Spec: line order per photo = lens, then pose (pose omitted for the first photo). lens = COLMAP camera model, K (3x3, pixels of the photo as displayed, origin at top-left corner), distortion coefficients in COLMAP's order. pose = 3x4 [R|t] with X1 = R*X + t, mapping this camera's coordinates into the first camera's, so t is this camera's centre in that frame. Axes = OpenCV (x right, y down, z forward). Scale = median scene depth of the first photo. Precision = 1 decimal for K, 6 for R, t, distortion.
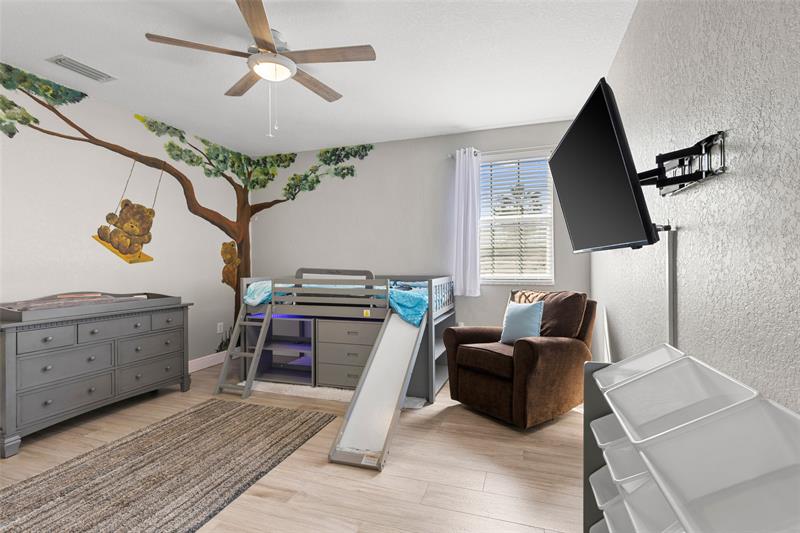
lens RADIAL K [[369.8, 0, 400.0], [0, 369.8, 266.5], [0, 0, 1]] dist [0.000922, -0.000142]
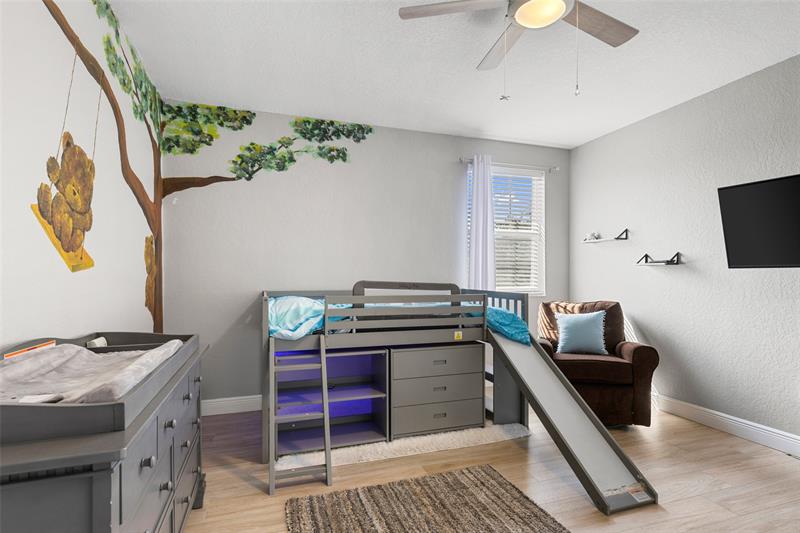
lens RADIAL K [[395.0, 0, 396.7], [0, 395.0, 279.1], [0, 0, 1]] dist [0.003487, 0.000090]
pose [[0.805136, 0.001141, 0.593089, -0.528785], [-0.001743, 0.999998, 0.000442, 0.000143], [-0.593088, -0.001389, 0.805137, 0.271924]]
